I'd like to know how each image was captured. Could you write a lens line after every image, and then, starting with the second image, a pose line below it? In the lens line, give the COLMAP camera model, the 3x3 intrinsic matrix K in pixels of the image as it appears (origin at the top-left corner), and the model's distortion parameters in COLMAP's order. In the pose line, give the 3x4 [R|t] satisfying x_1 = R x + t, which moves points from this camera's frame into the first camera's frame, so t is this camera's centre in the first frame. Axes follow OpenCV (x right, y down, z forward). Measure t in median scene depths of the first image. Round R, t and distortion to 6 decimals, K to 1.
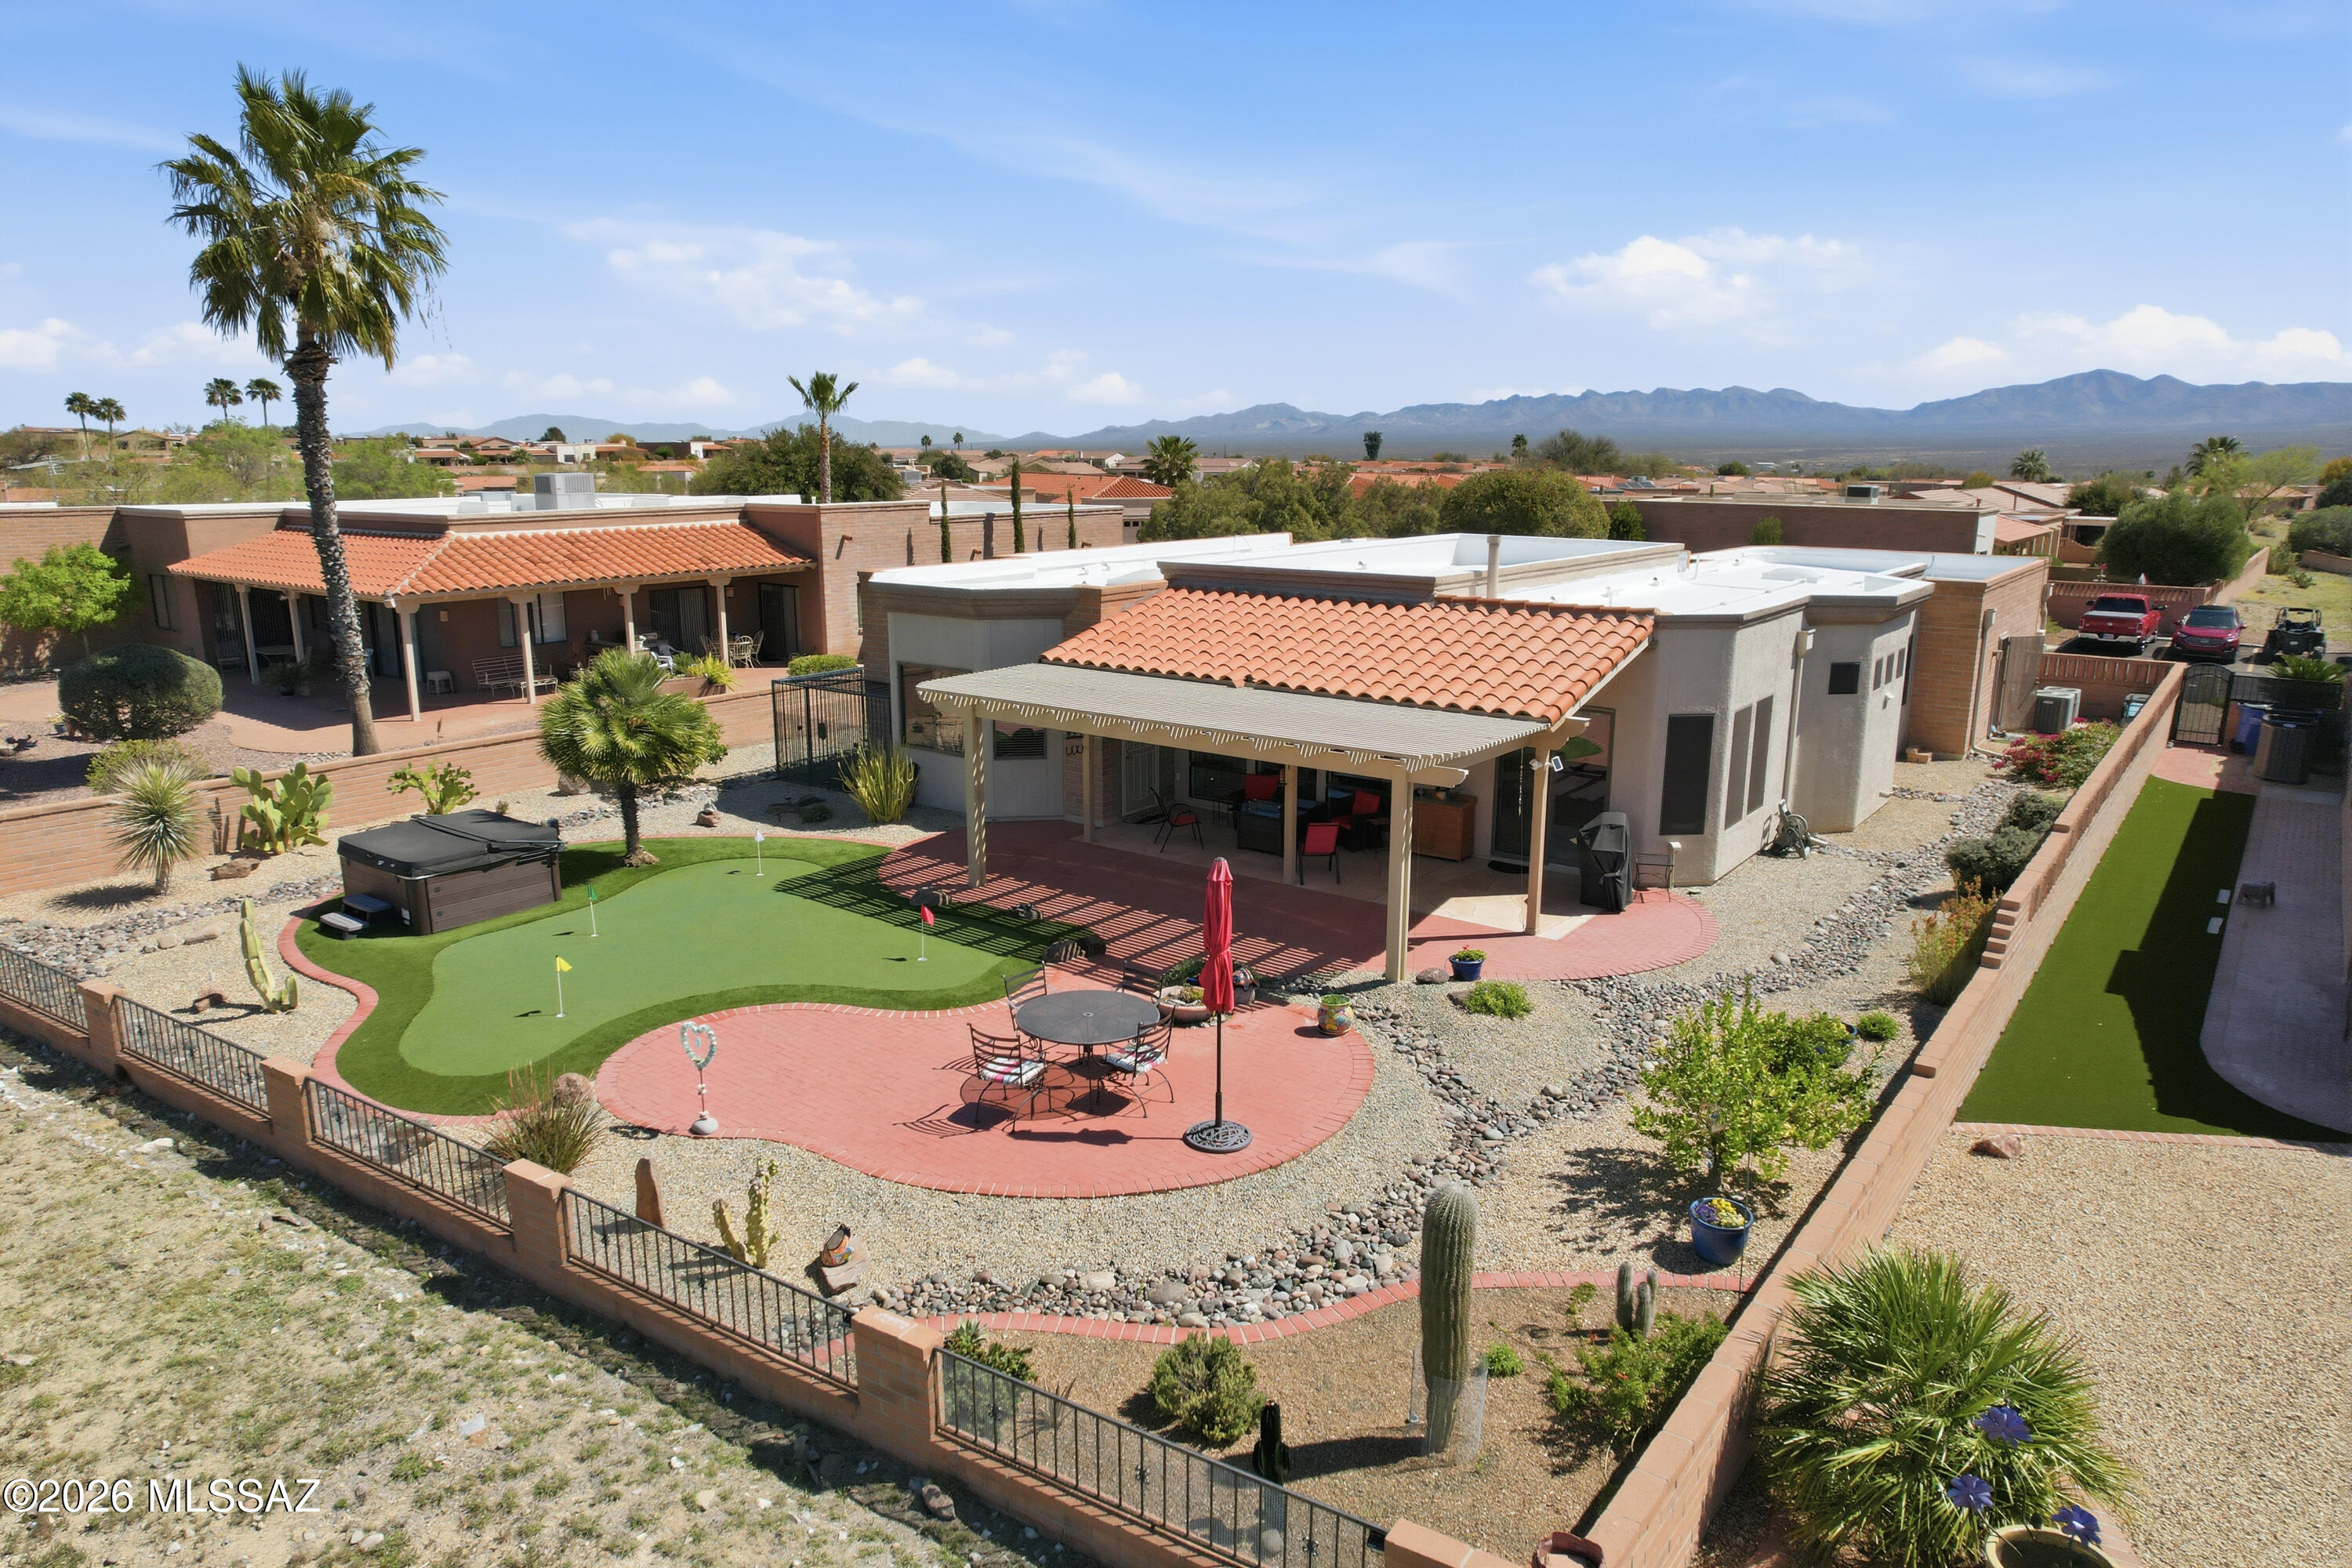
lens RADIAL K [[1497.1, 0, 1168.6], [0, 1497.1, 798.7], [0, 0, 1]] dist [-0.077038, 0.070772]
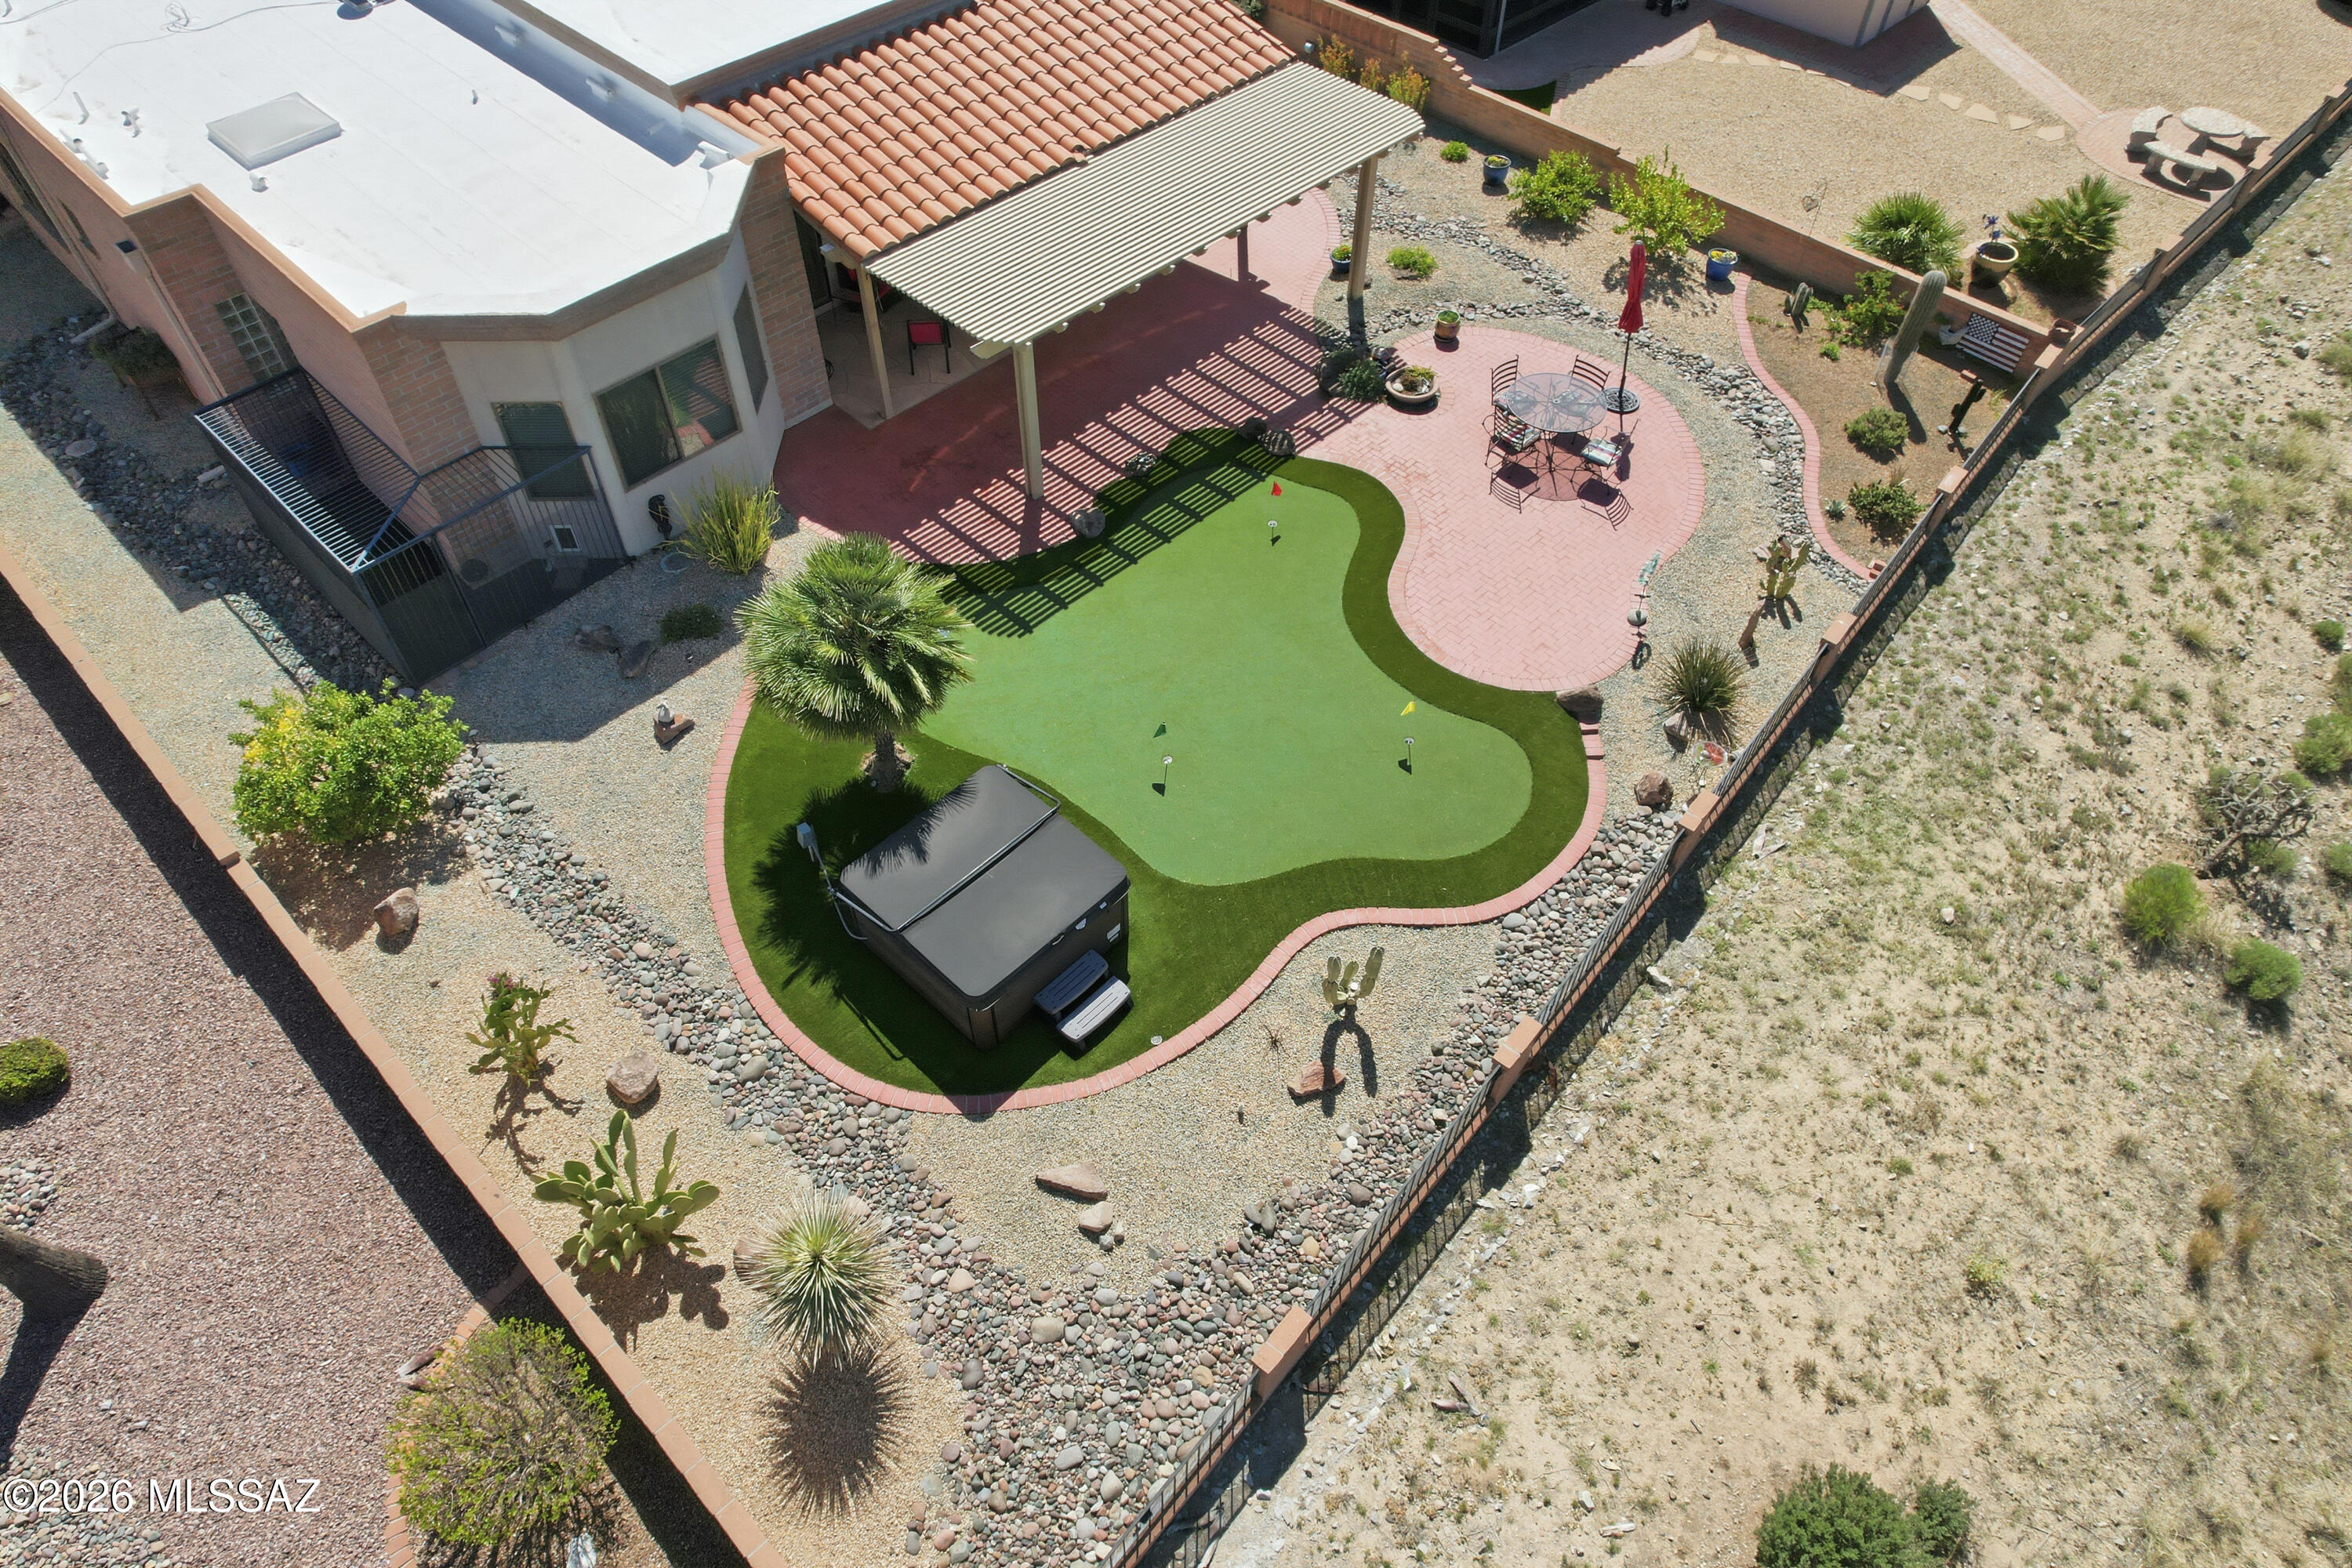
lens RADIAL K [[1497.1, 0, 1168.6], [0, 1497.1, 798.7], [0, 0, 1]] dist [-0.077038, 0.070772]
pose [[0.125409, -0.764270, 0.632584, -1.212294], [0.228135, 0.642747, 0.731321, -0.690097], [-0.965519, 0.052600, 0.254963, 0.952992]]
